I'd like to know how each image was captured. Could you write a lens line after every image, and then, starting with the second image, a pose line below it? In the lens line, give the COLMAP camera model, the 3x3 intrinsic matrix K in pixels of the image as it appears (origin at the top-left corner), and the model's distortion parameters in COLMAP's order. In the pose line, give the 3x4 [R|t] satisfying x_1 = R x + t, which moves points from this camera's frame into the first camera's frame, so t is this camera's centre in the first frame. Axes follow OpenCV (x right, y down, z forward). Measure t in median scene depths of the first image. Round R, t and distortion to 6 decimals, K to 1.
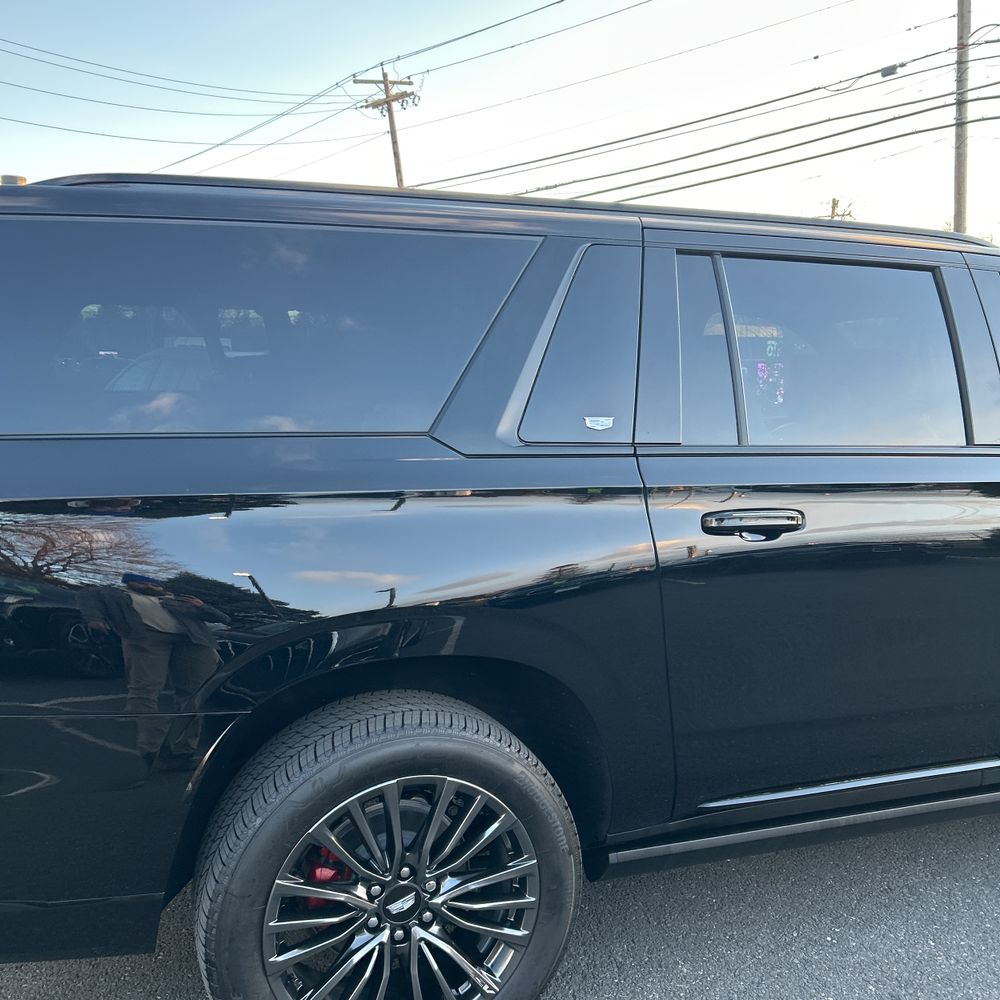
lens RADIAL K [[1004.2, 0, 501.8], [0, 1004.2, 482.1], [0, 0, 1]] dist [0.017809, -0.027228]
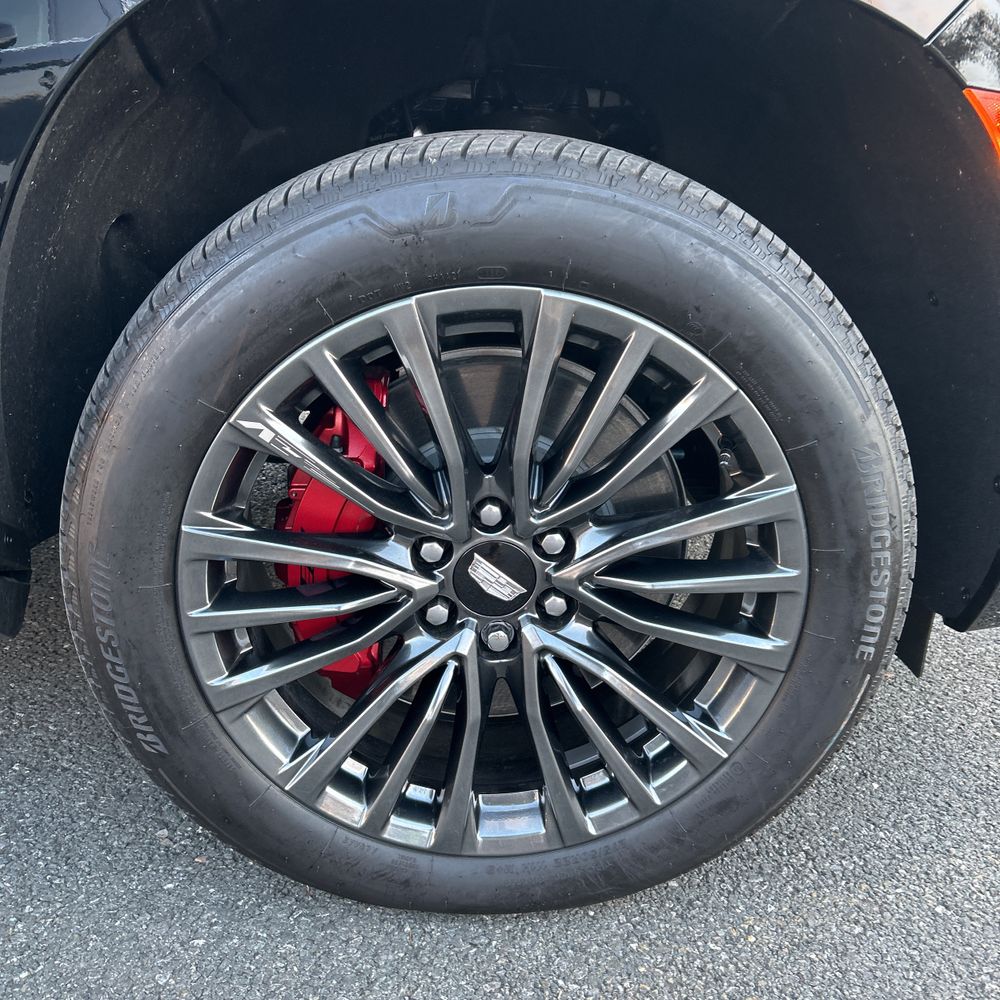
lens RADIAL K [[1004.2, 0, 501.8], [0, 1004.2, 482.1], [0, 0, 1]] dist [0.017809, -0.027228]
pose [[0.931778, -0.029459, -0.361831, 0.072858], [0.127229, 0.959985, 0.249481, 0.256334], [0.340003, -0.278496, 0.898242, 0.587363]]
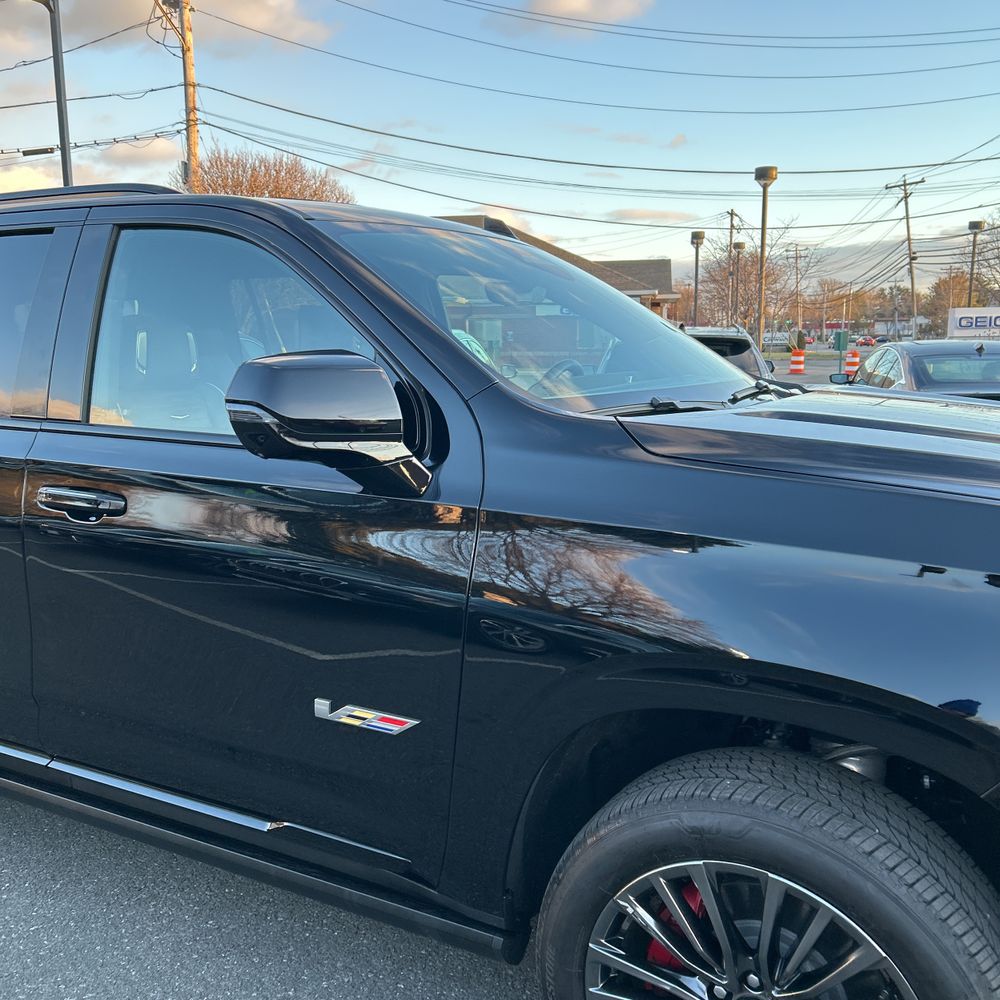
lens RADIAL K [[1004.2, 0, 501.8], [0, 1004.2, 482.1], [0, 0, 1]] dist [0.017809, -0.027228]
pose [[0.576842, -0.075652, -0.813345, 0.456675], [0.094676, 0.995184, -0.025420, -0.001236], [0.811351, -0.062341, 0.581226, 0.397850]]
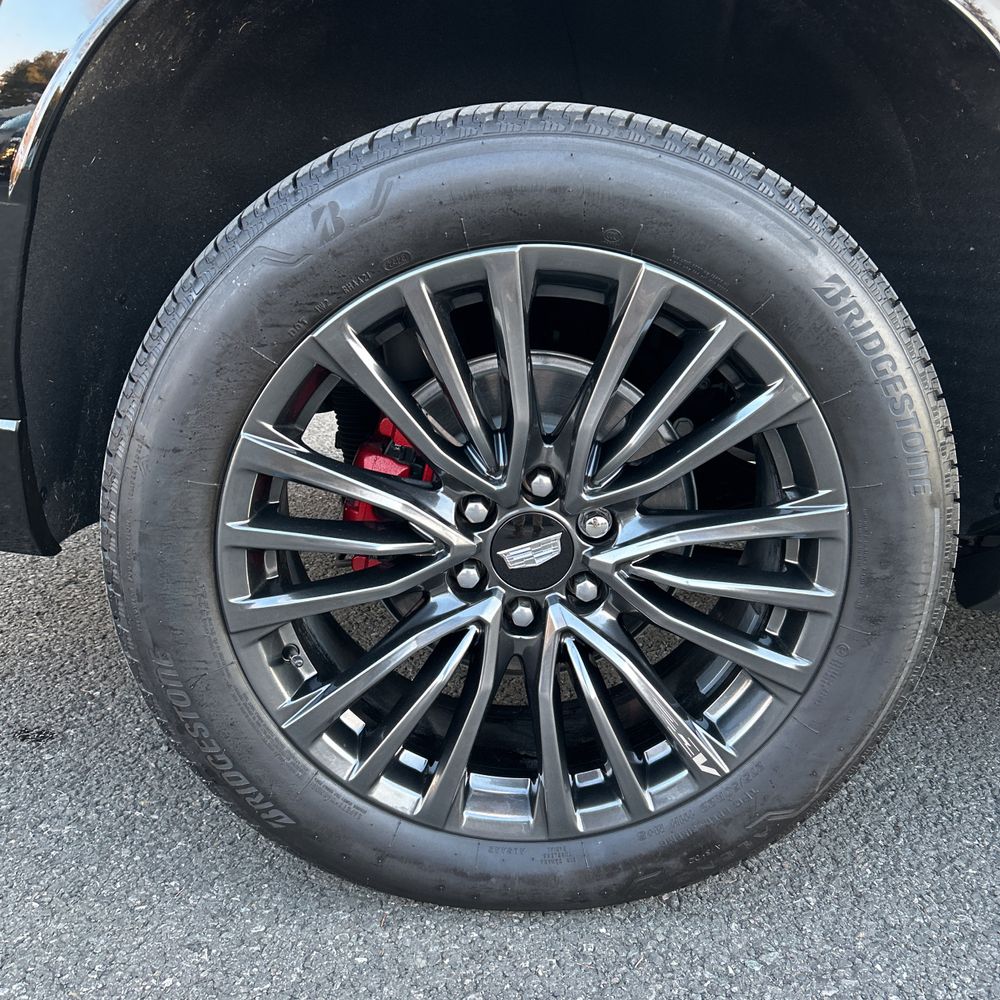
lens RADIAL K [[1004.2, 0, 501.8], [0, 1004.2, 482.1], [0, 0, 1]] dist [0.017809, -0.027228]
pose [[0.940260, 0.109625, -0.322325, 0.033540], [-0.057712, 0.984362, 0.166437, 0.306611], [0.335530, -0.137892, 0.931883, 0.559655]]
